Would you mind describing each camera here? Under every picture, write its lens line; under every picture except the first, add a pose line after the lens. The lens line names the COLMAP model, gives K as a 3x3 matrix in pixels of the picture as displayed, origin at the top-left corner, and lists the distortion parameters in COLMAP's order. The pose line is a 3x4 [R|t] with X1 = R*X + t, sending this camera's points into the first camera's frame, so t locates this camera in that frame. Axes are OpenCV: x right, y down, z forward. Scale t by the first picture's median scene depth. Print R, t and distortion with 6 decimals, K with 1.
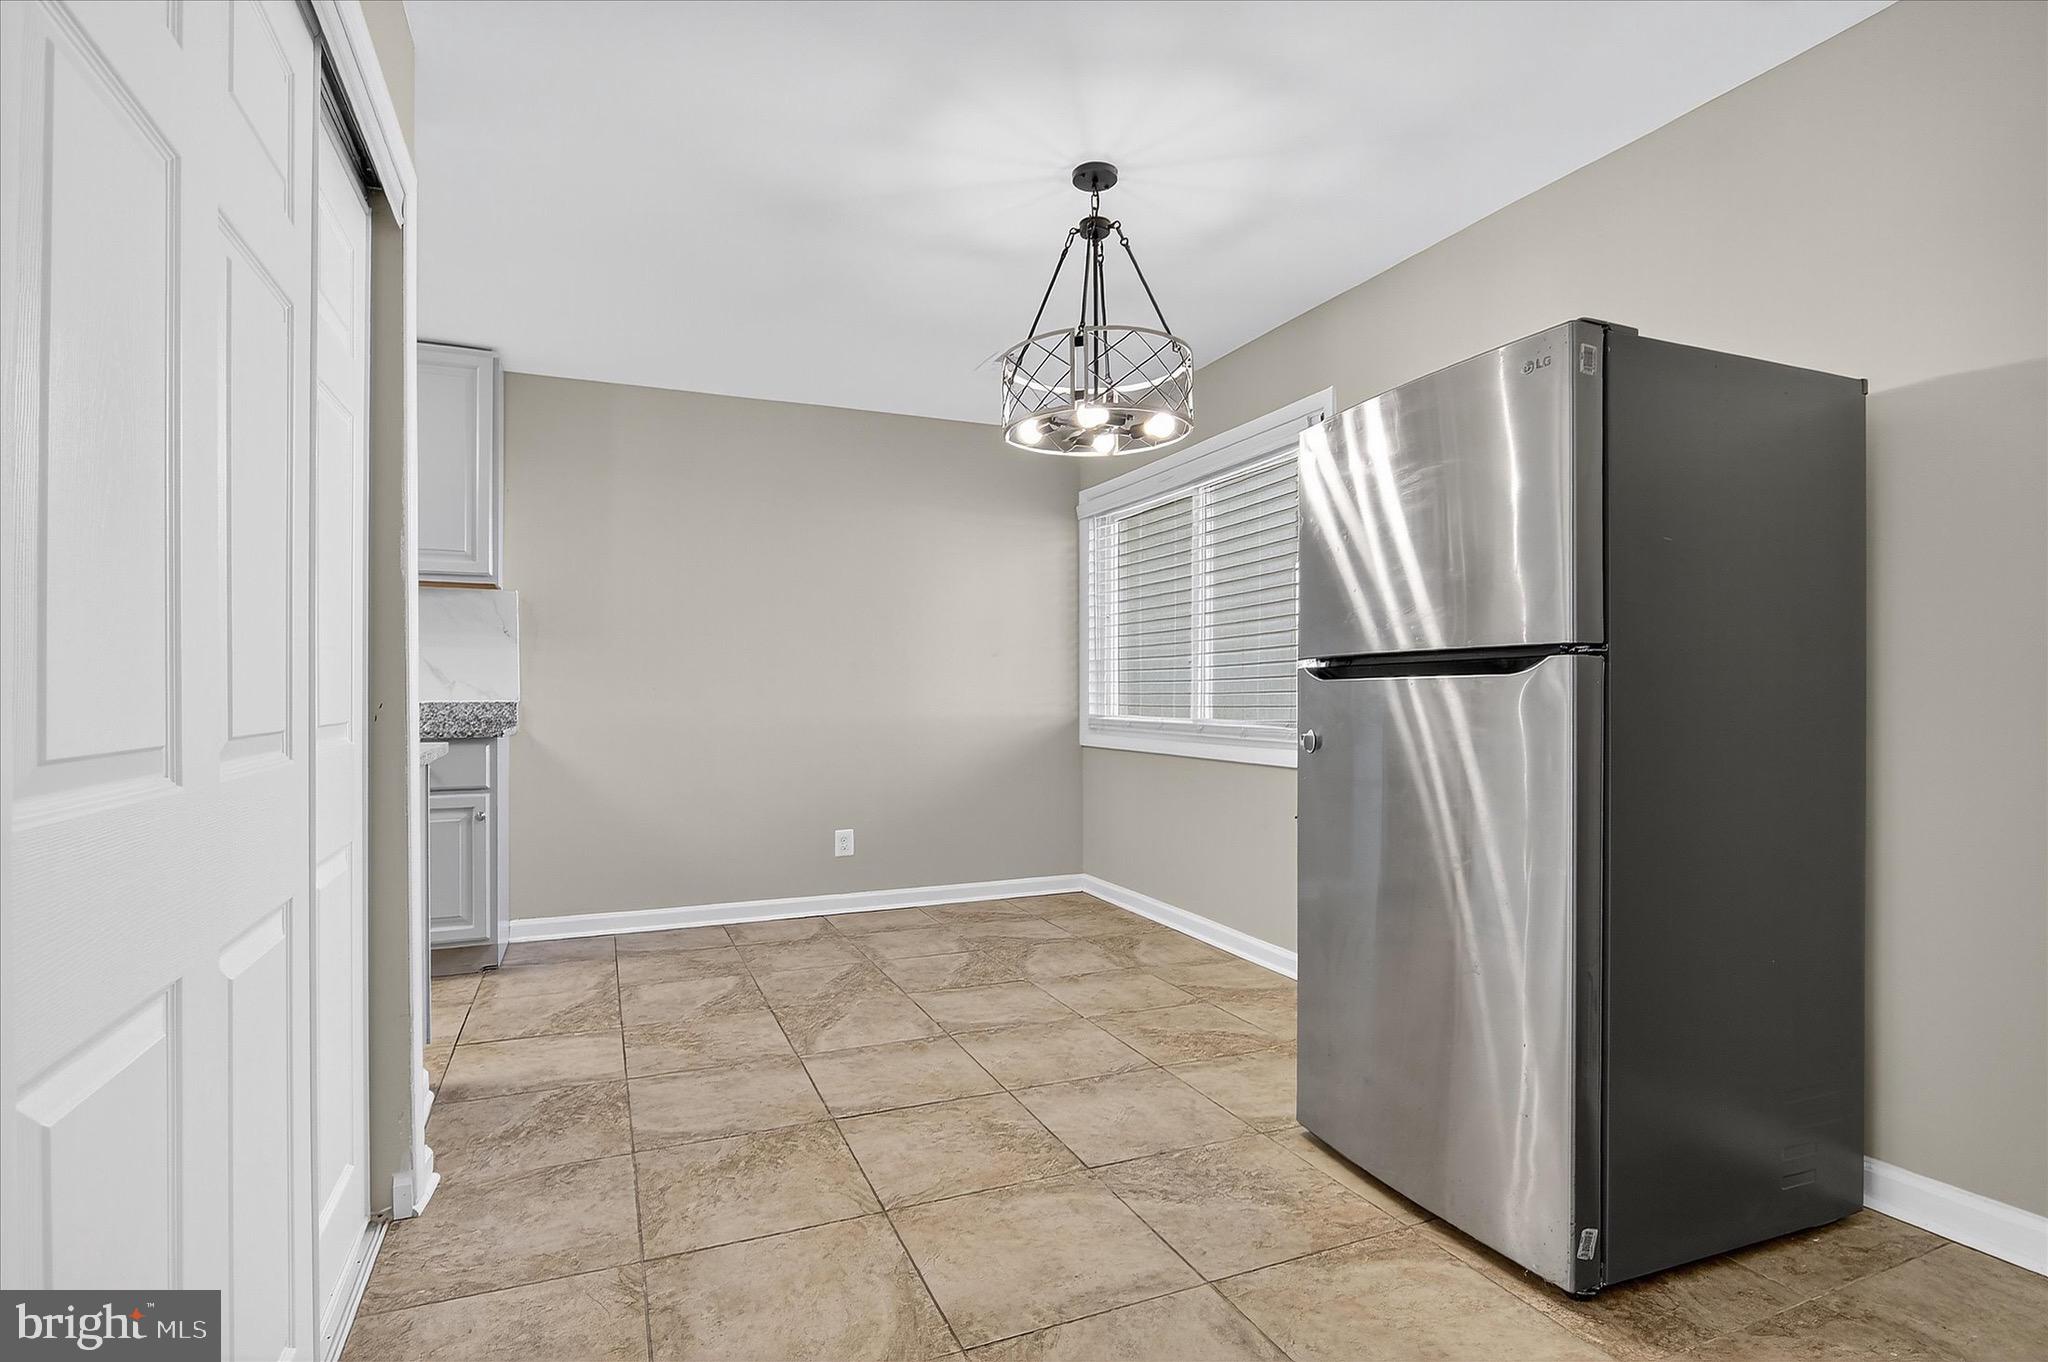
lens RADIAL K [[996.0, 0, 1018.2], [0, 996.0, 692.0], [0, 0, 1]] dist [-0.010831, -0.007929]
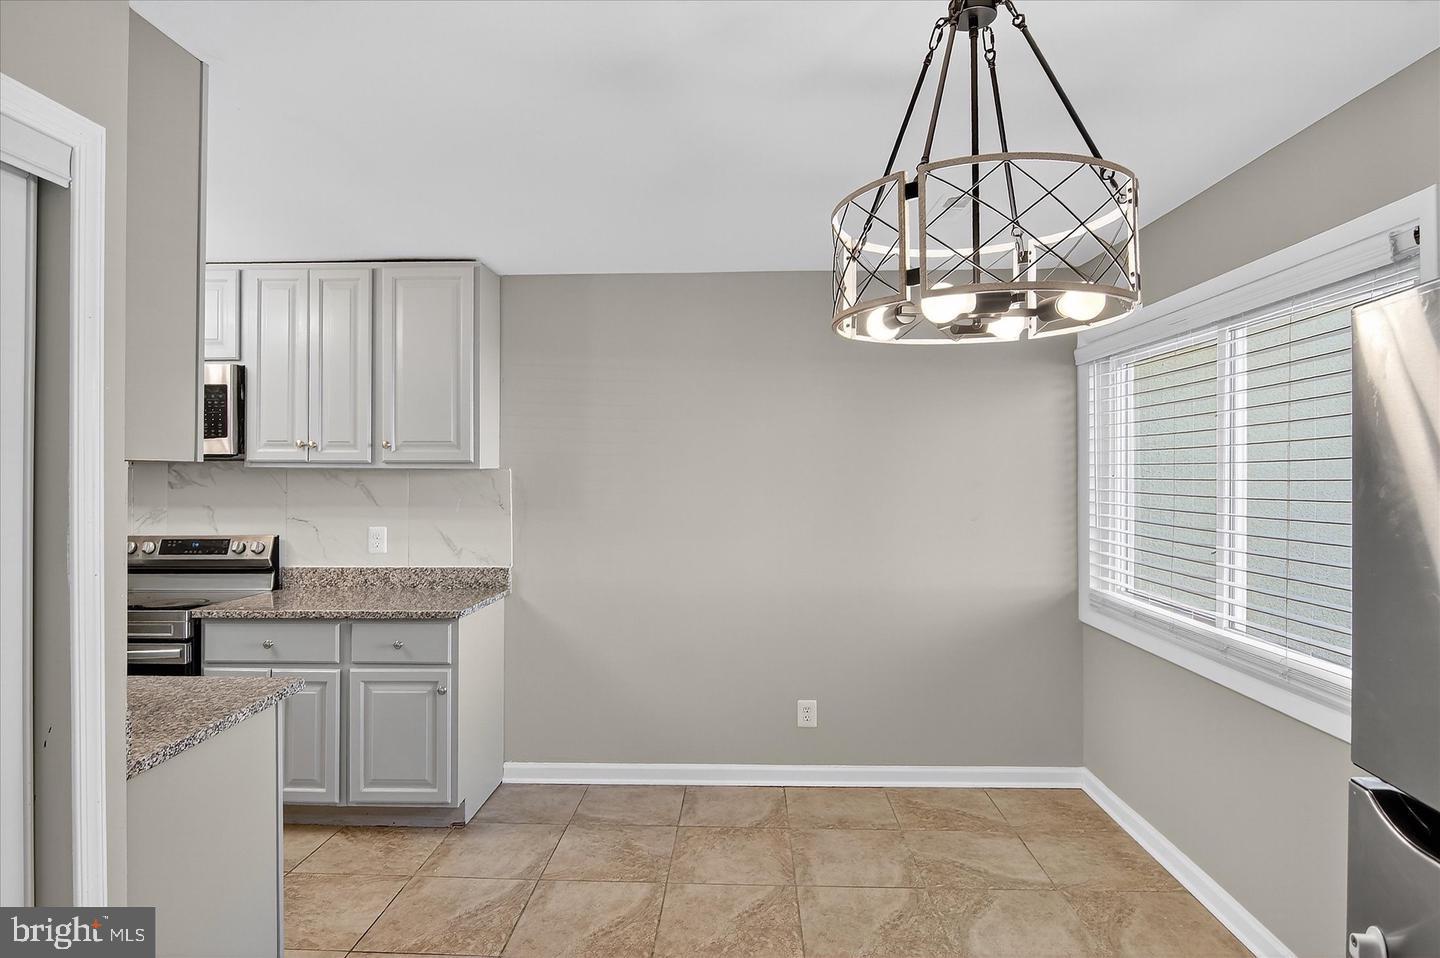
lens RADIAL K [[798.7, 0, 721.5], [0, 798.7, 462.2], [0, 0, 1]] dist [-0.005623, -0.006685]
pose [[0.906243, -0.002730, -0.422748, 0.105034], [-0.001112, 0.999960, -0.008840, -0.114988], [0.422756, 0.008482, 0.906204, 0.322098]]
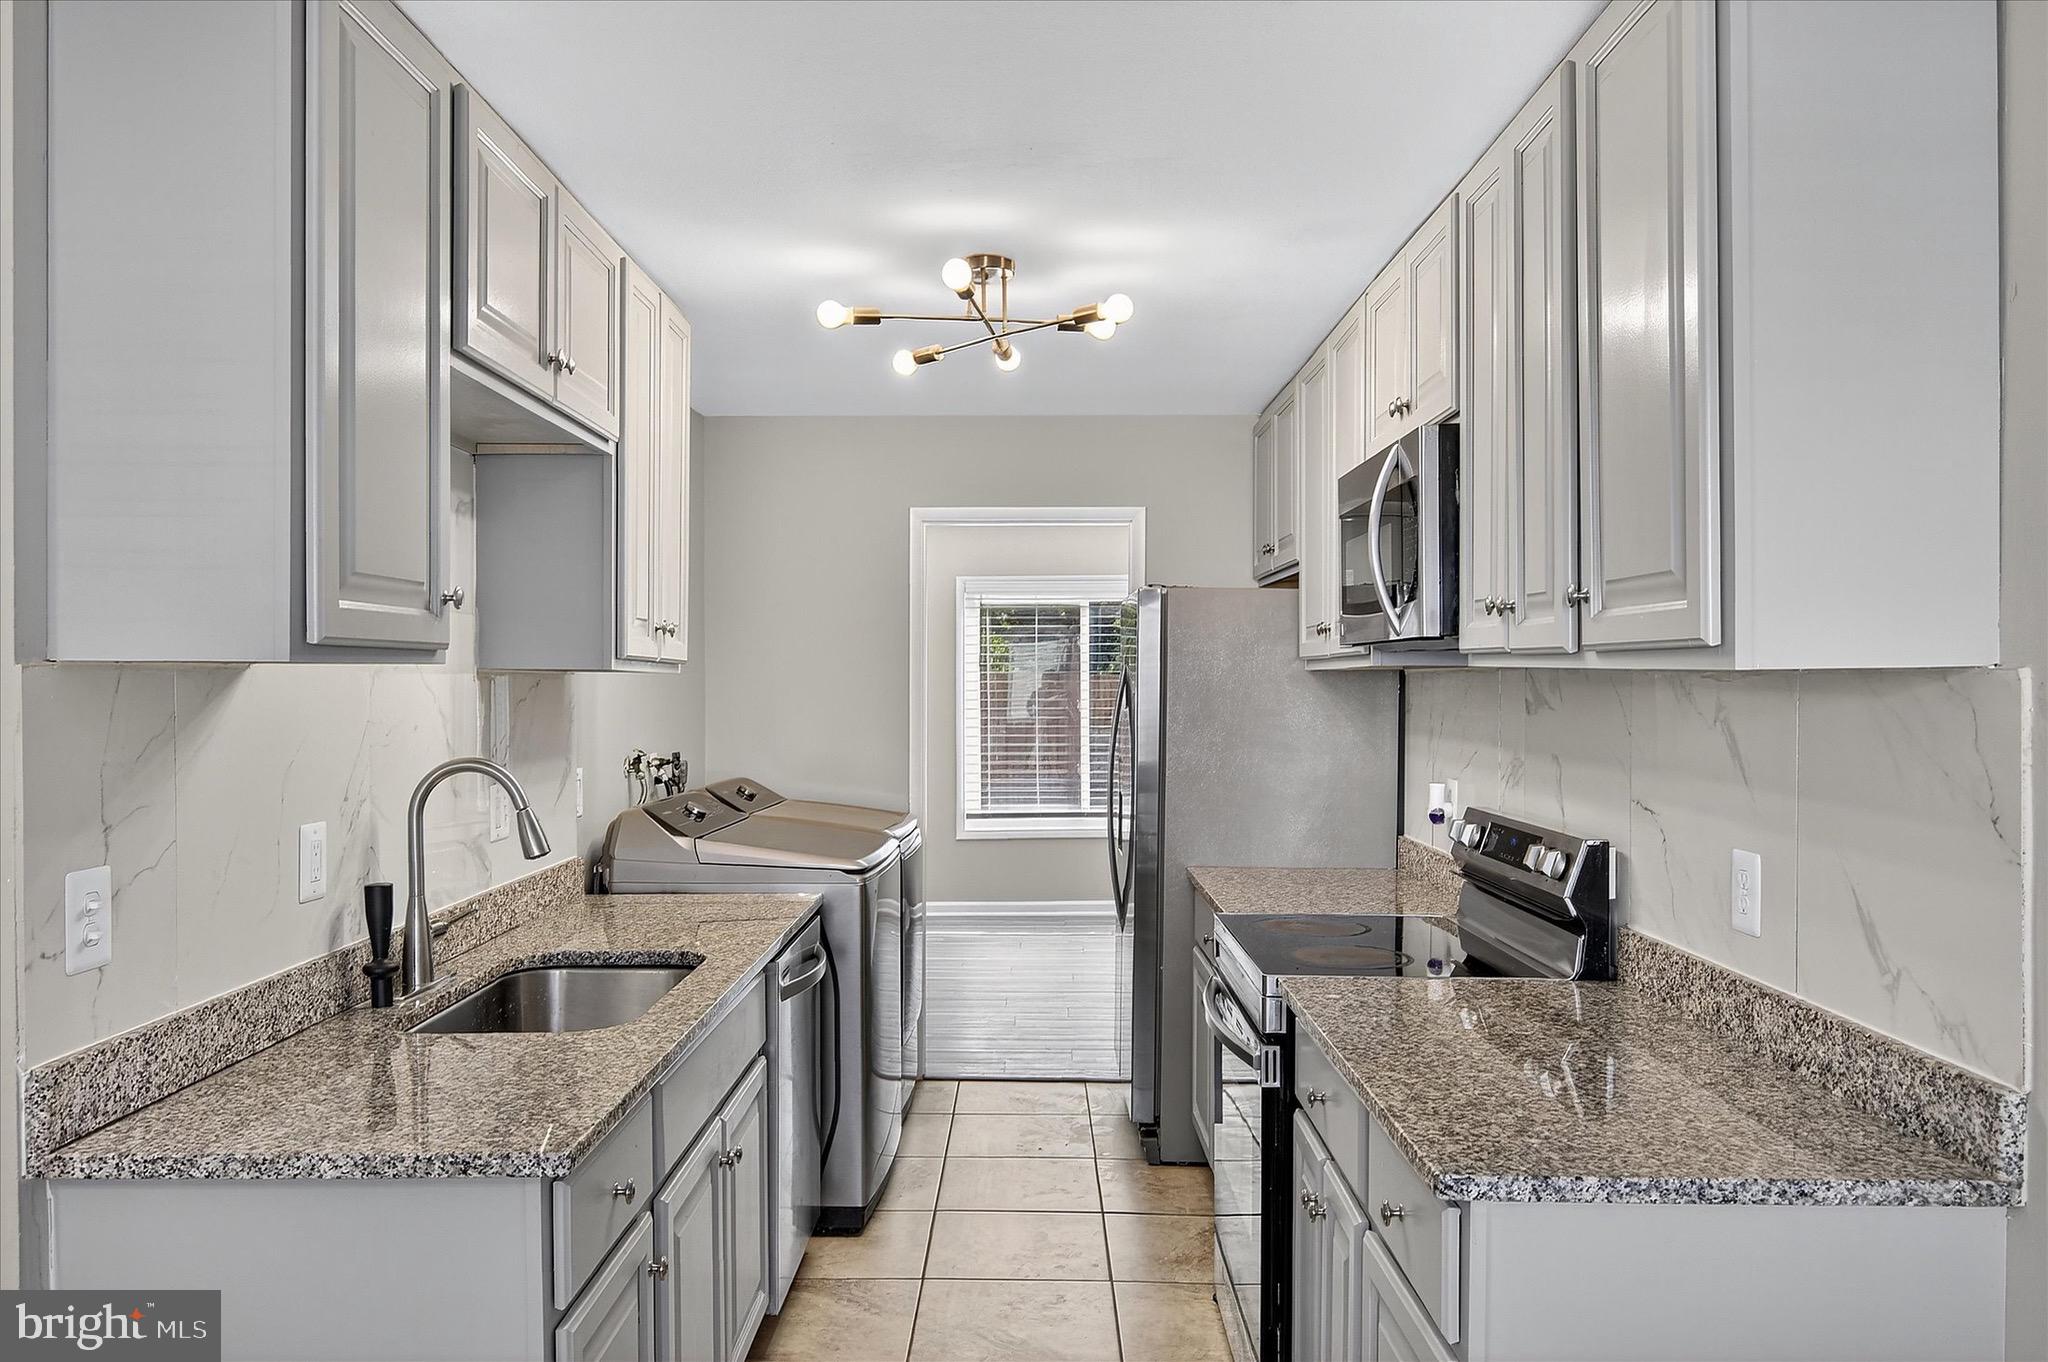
lens RADIAL K [[1483.2, 0, 1009.8], [0, 1483.2, 696.4], [0, 0, 1]] dist [-0.004885, -0.005039]
pose [[-0.415528, 0.017168, -0.909418, -0.048415], [0.003480, 0.999845, 0.017285, -0.115899], [0.909574, 0.004018, -0.415524, 1.044044]]
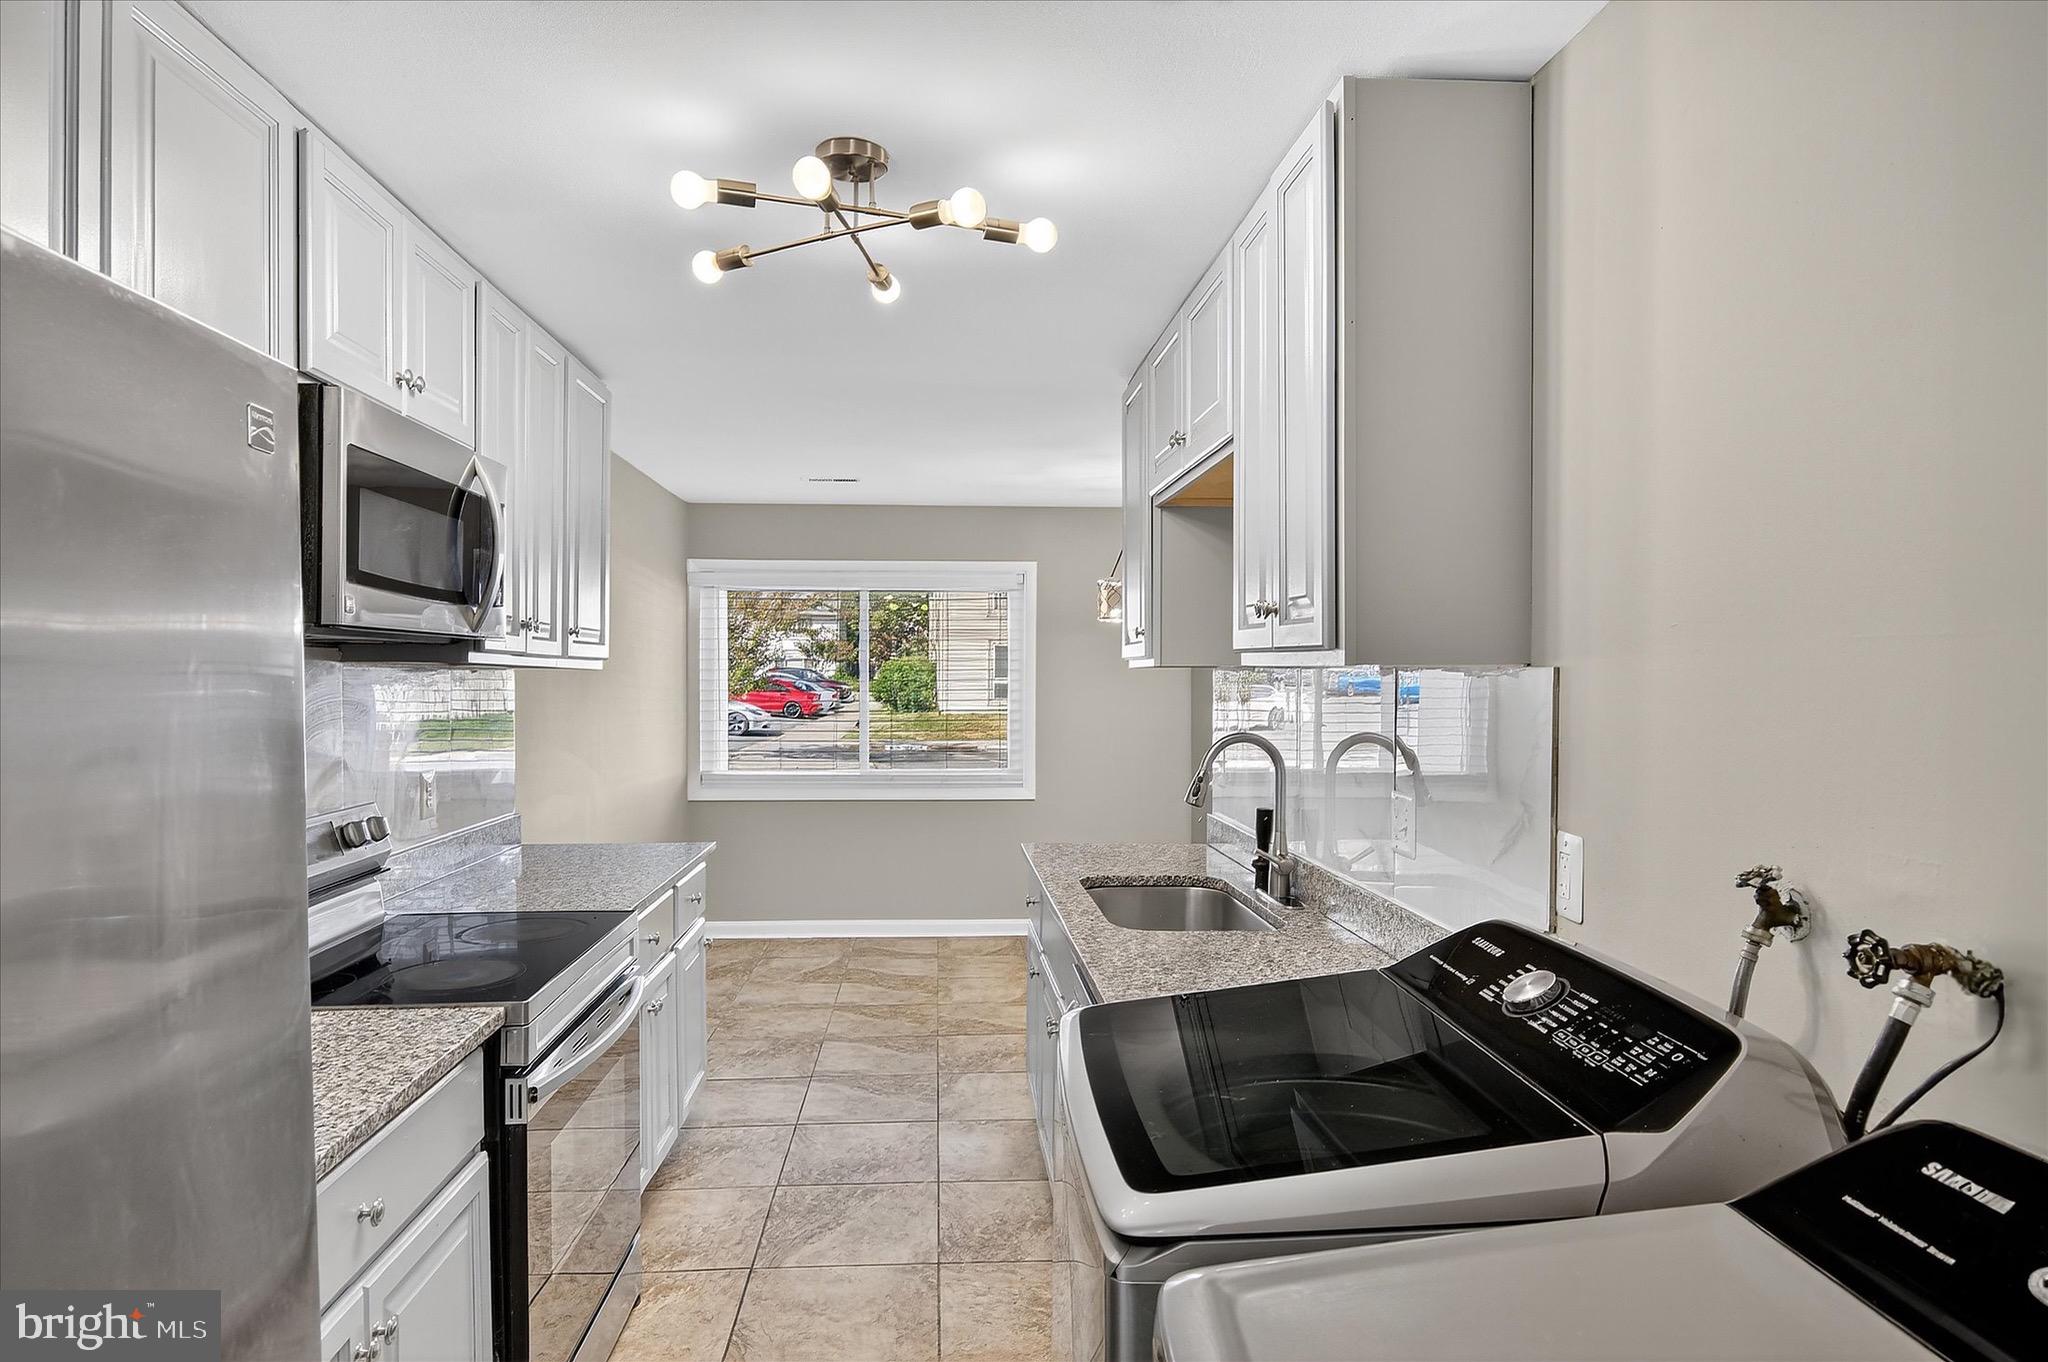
lens RADIAL K [[1135.9, 0, 1012.9], [0, 1135.9, 673.6], [0, 0, 1]] dist [-0.005623, -0.006685]
pose [[0.333954, 0.004579, 0.942578, -1.366006], [-0.000161, 0.999988, -0.004800, -0.107833], [-0.942590, 0.001451, 0.333950, 0.391594]]
